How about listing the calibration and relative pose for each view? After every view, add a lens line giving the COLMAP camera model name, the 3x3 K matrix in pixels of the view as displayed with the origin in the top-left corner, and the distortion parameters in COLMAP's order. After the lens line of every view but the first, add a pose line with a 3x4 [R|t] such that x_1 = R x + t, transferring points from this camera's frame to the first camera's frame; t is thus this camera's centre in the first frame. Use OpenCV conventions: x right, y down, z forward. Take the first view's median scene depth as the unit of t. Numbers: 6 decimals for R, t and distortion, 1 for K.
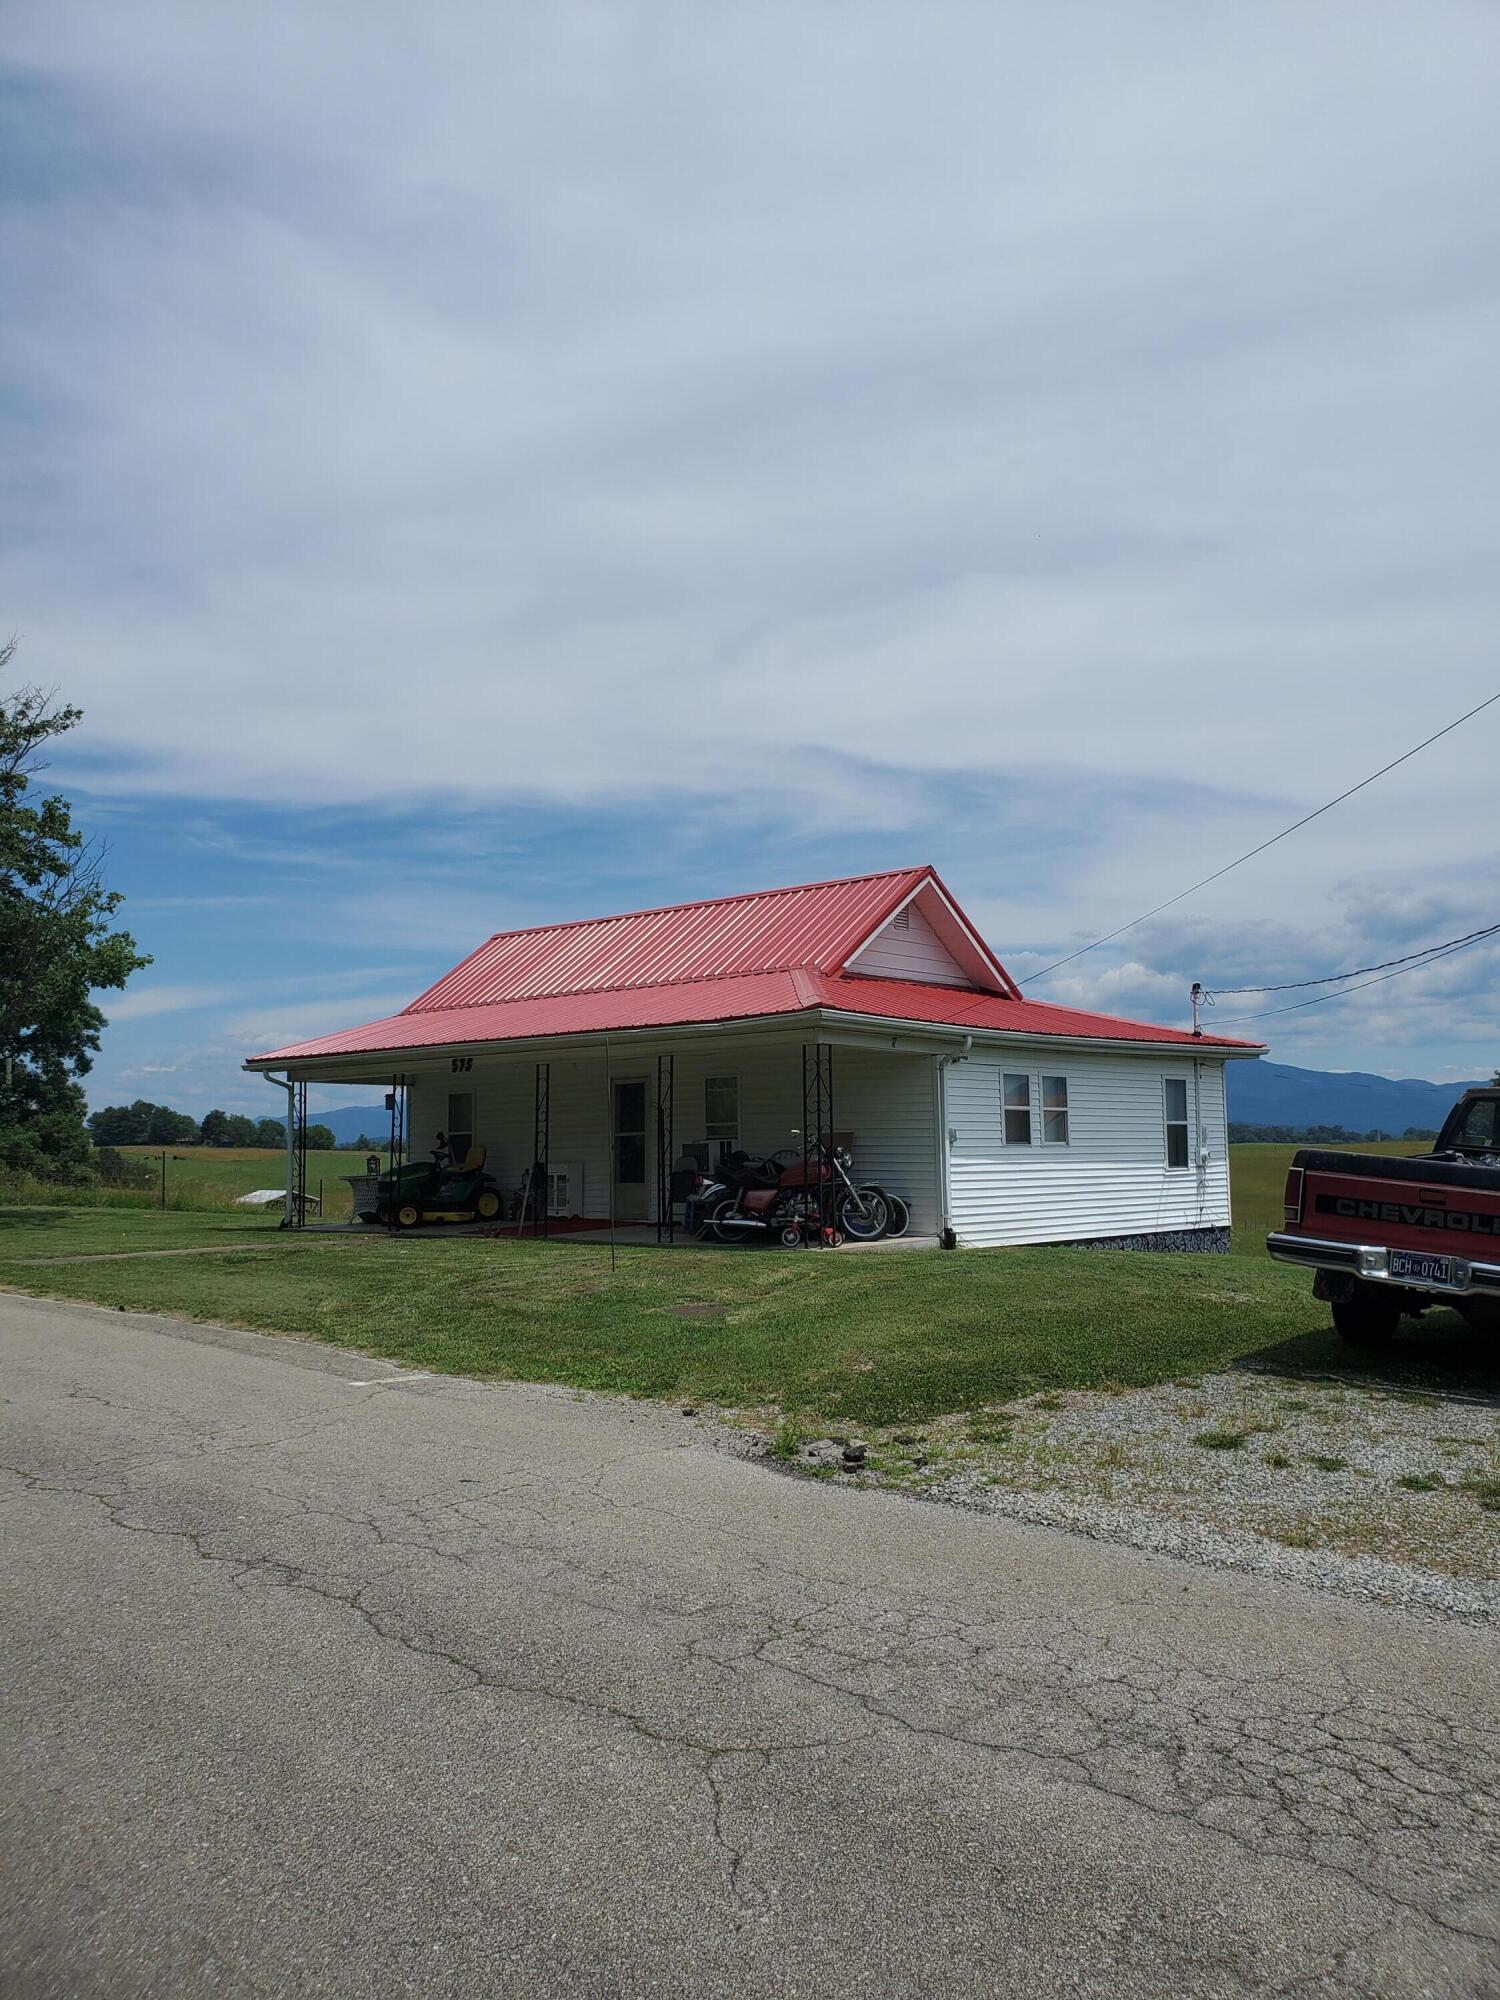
lens RADIAL K [[1519.3, 0, 750.0], [0, 1519.3, 1000.0], [0, 0, 1]] dist [0.177467, 0.000203]
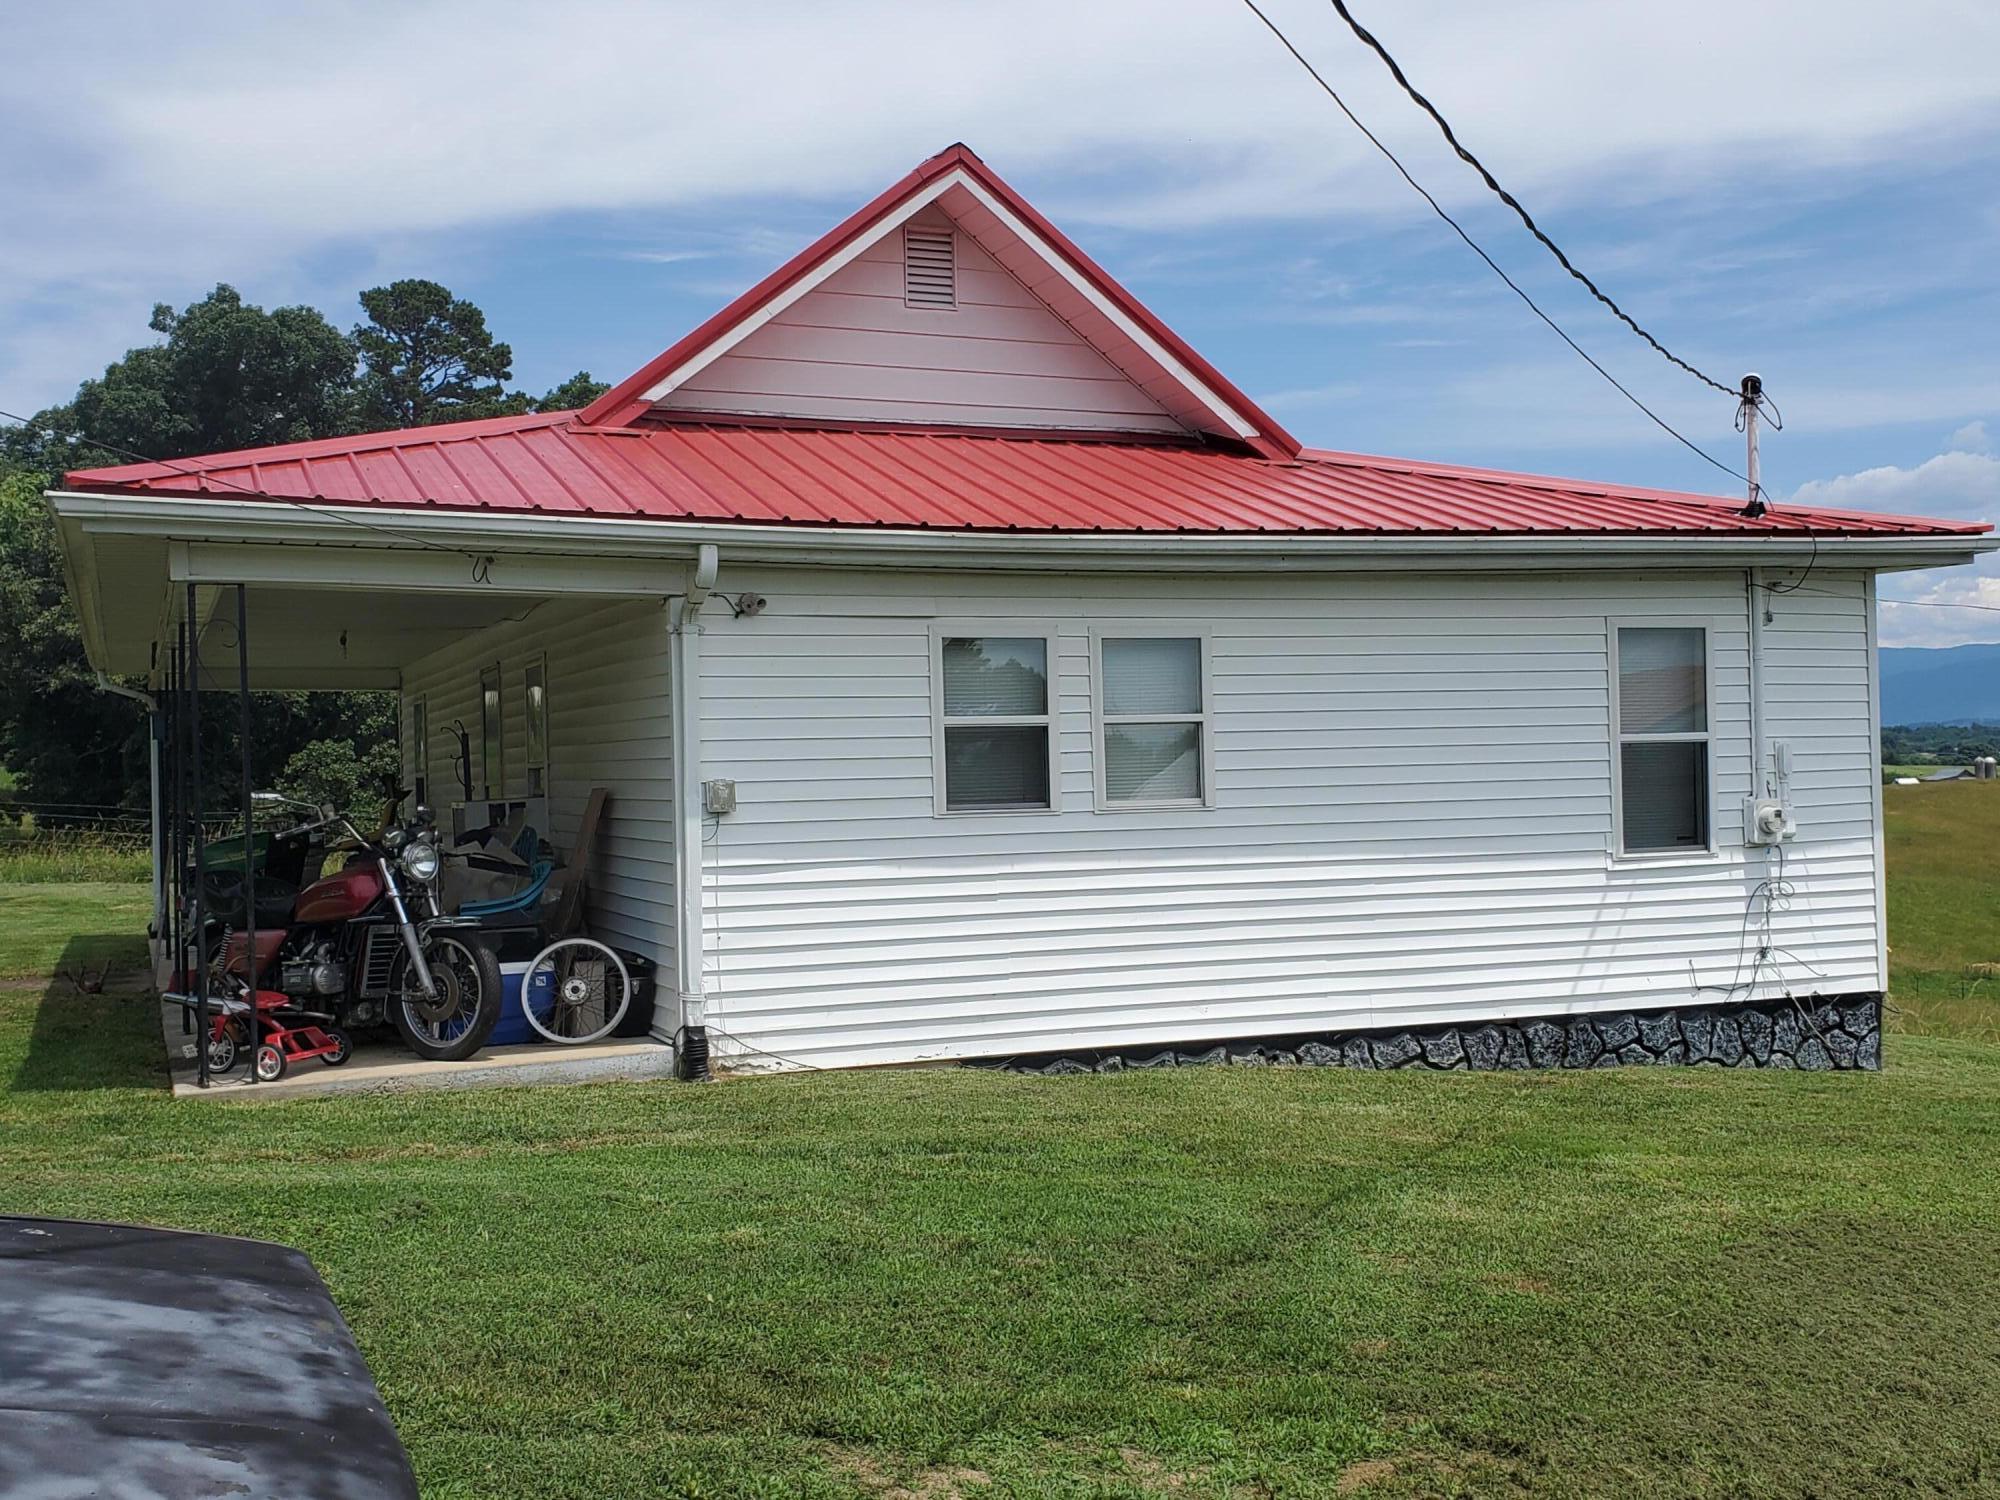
lens RADIAL K [[2175.7, 0, 1000.0], [0, 2175.7, 750.0], [0, 0, 1]] dist [0.099525, -0.011563]
pose [[0.903289, -0.015915, -0.428738, 0.406755], [0.054858, 0.995394, 0.078627, 0.032785], [0.425512, -0.094542, 0.900001, 0.473443]]
